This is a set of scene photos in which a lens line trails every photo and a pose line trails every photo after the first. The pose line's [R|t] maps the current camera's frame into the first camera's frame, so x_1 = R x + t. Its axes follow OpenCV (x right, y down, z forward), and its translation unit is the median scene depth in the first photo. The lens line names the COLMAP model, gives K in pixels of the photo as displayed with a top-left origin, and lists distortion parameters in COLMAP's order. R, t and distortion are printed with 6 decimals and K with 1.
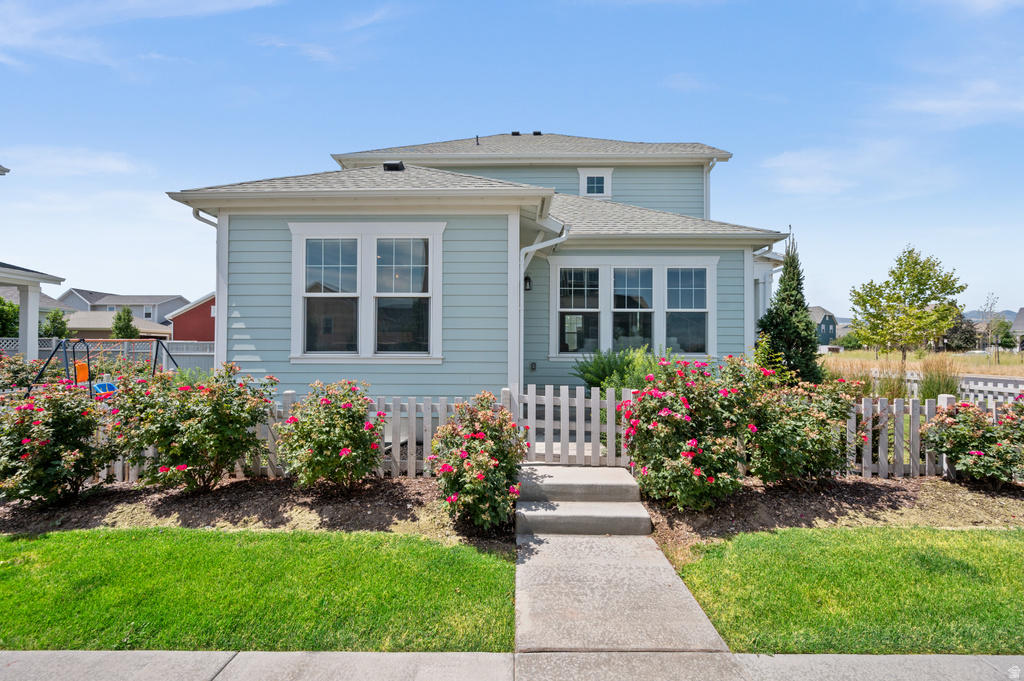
lens RADIAL K [[412.2, 0, 508.6], [0, 412.2, 349.2], [0, 0, 1]] dist [-0.002405, -0.000068]
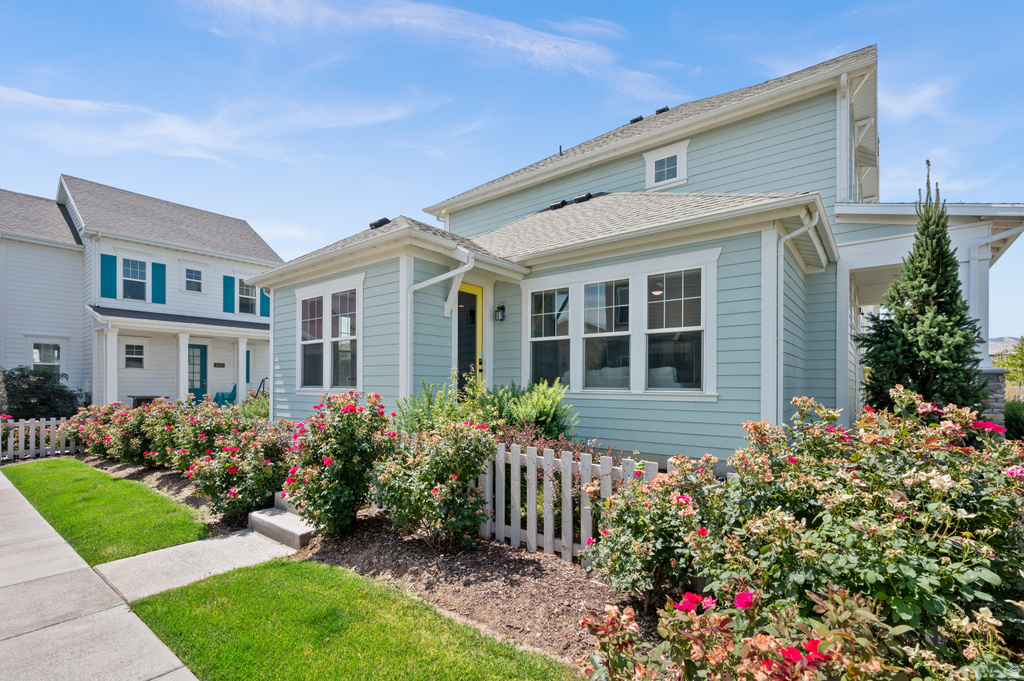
lens RADIAL K [[468.7, 0, 478.9], [0, 468.7, 386.5], [0, 0, 1]] dist [0.005586, 0.000359]
pose [[0.783998, 0.001952, -0.620761, 0.671791], [0.000797, 0.999991, 0.004151, 0.001192], [0.620763, -0.003749, 0.783989, 0.137818]]
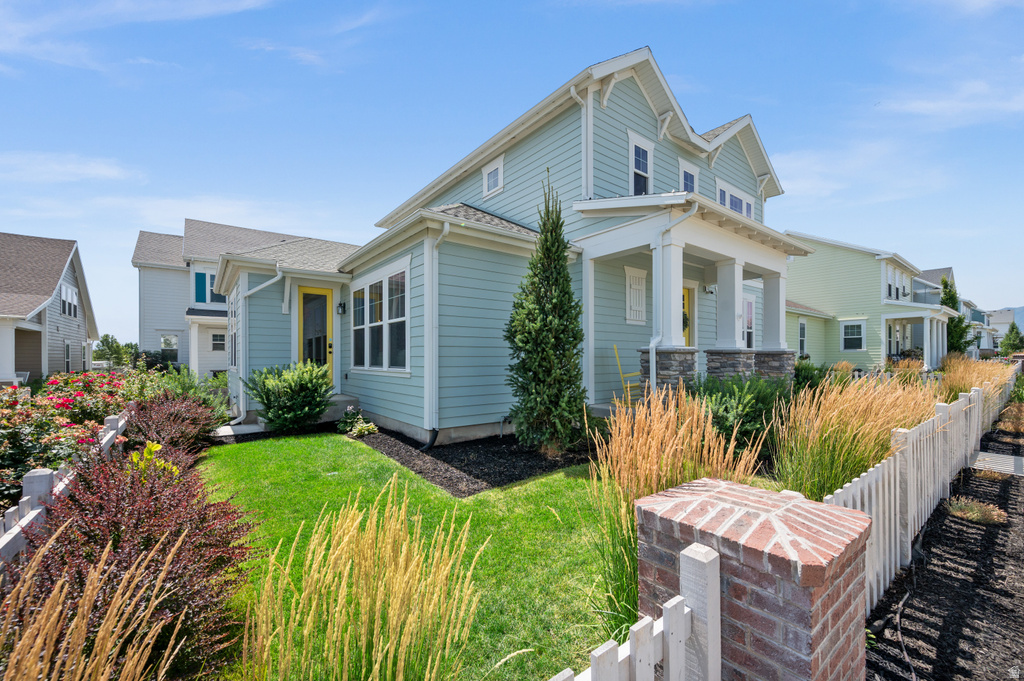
lens RADIAL K [[412.2, 0, 491.7], [0, 412.2, 358.2], [0, 0, 1]] dist [-0.002405, -0.000068]
pose [[0.607232, -0.006118, -0.794501, 1.287303], [0.009808, 0.999952, -0.000204, -0.008459], [0.794464, -0.007668, 0.607263, 0.618152]]
